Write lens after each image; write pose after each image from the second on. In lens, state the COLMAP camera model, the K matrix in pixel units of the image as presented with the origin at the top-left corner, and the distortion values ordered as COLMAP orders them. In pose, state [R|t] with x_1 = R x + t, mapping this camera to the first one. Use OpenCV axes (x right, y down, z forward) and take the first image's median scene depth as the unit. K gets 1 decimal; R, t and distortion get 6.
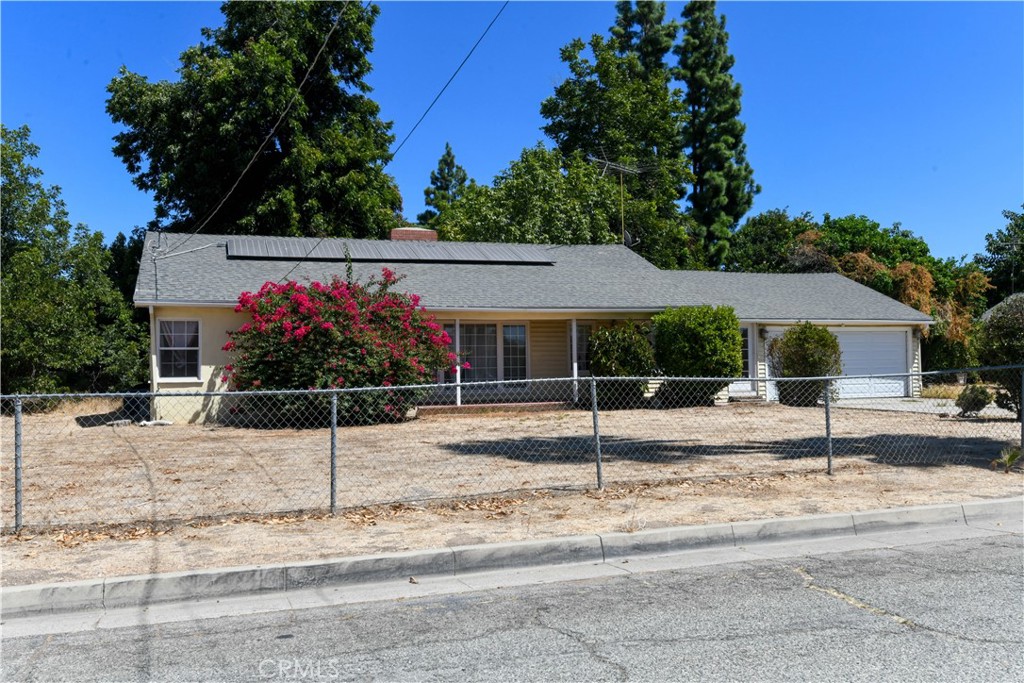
lens RADIAL K [[947.4, 0, 517.1], [0, 947.4, 343.0], [0, 0, 1]] dist [0.001243, 0.000000]
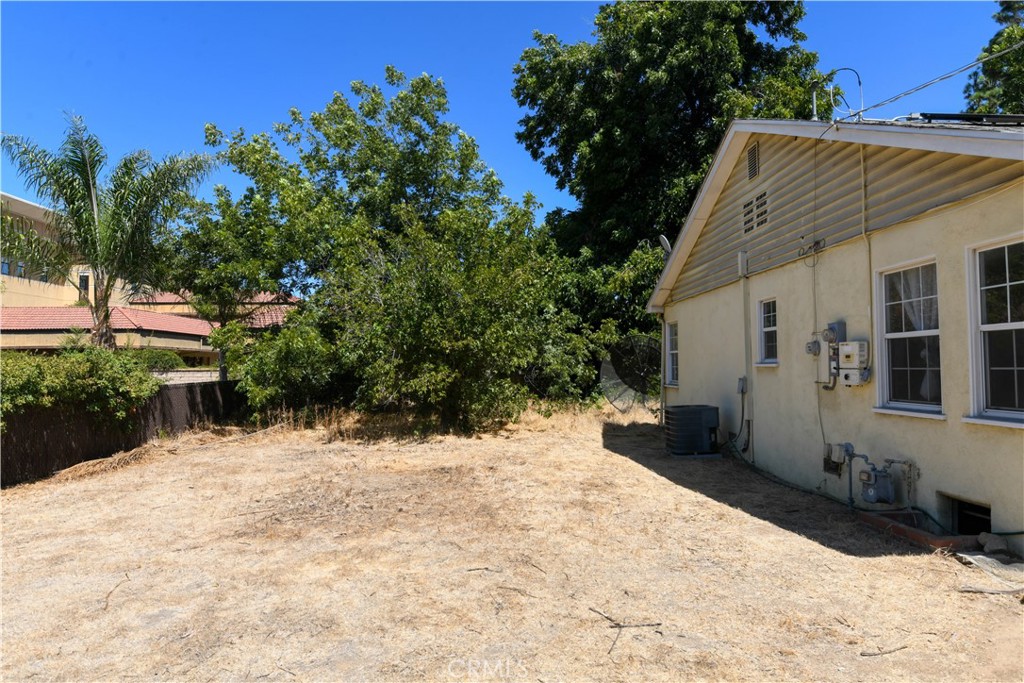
lens RADIAL K [[627.9, 0, 520.0], [0, 627.9, 336.7], [0, 0, 1]] dist [-0.000724, 0.003258]
pose [[0.958503, -0.003945, -0.285057, -0.313095], [0.001479, 0.999960, -0.008867, 0.008256], [0.285080, 0.008077, 0.958470, 0.502387]]
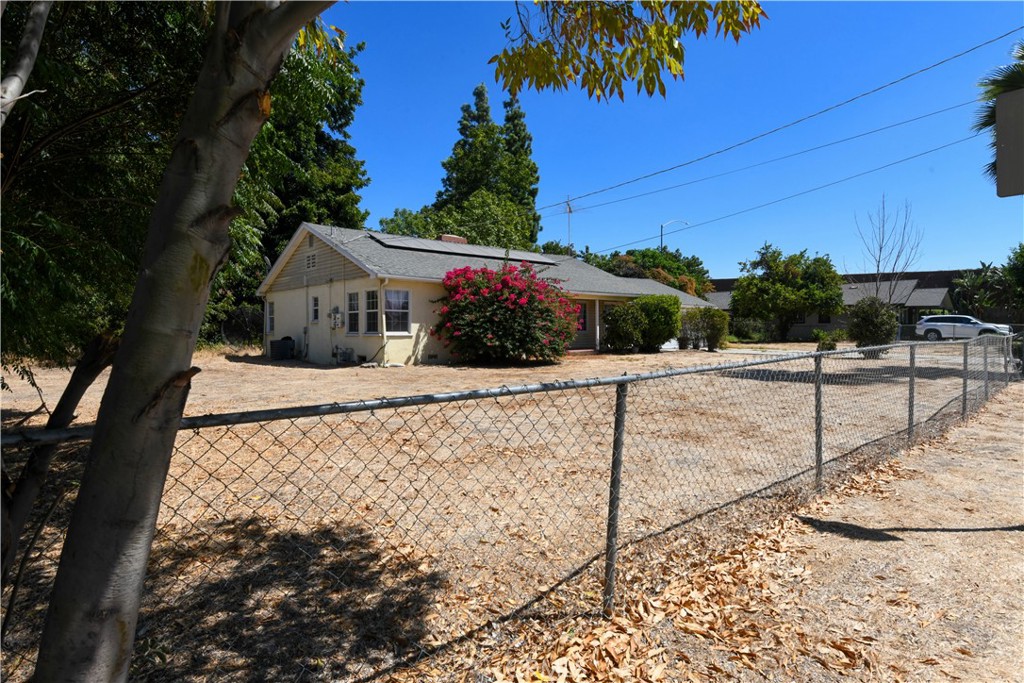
lens RADIAL K [[558.1, 0, 518.9], [0, 558.1, 332.5], [0, 0, 1]] dist [-0.003266, -0.001483]
pose [[0.920269, 0.015348, 0.390985, -0.321878], [-0.028615, 0.999195, 0.028130, 0.005967], [-0.390239, -0.037075, 0.919967, 0.111369]]
